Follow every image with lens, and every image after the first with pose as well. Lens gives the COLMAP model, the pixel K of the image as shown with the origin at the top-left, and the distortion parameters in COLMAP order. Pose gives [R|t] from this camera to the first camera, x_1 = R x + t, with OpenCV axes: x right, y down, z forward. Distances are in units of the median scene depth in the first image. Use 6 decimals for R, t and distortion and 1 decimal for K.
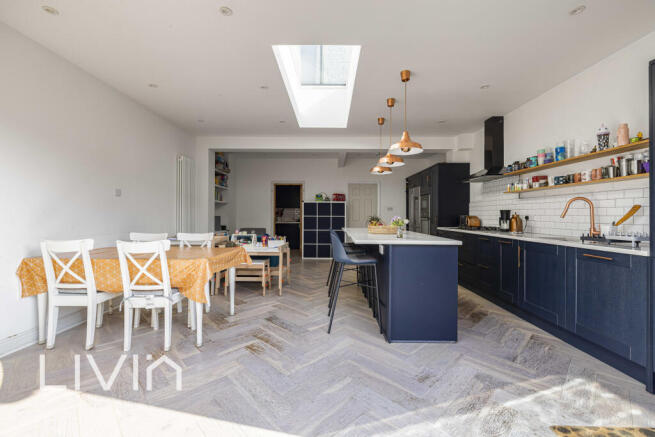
lens RADIAL K [[285.0, 0, 330.2], [0, 285.0, 216.0], [0, 0, 1]] dist [-0.001740, -0.000092]
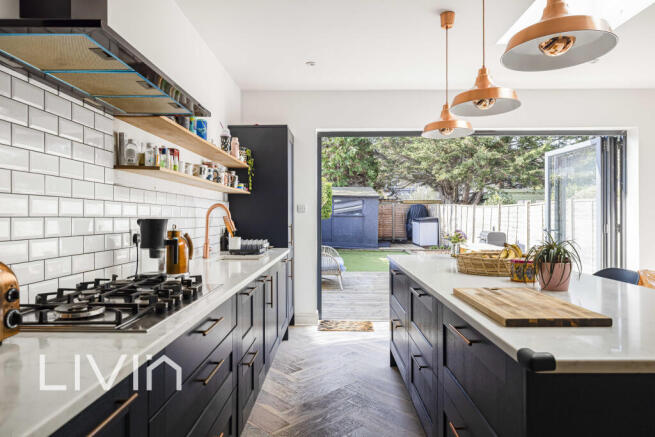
lens RADIAL K [[413.6, 0, 326.2], [0, 413.6, 218.0], [0, 0, 1]] dist [0.000083, 0.000034]
pose [[-0.999576, -0.003893, 0.028840, 0.527422], [-0.003813, 0.999989, 0.002818, -0.032175], [-0.028851, 0.002707, -0.999580, 2.003585]]
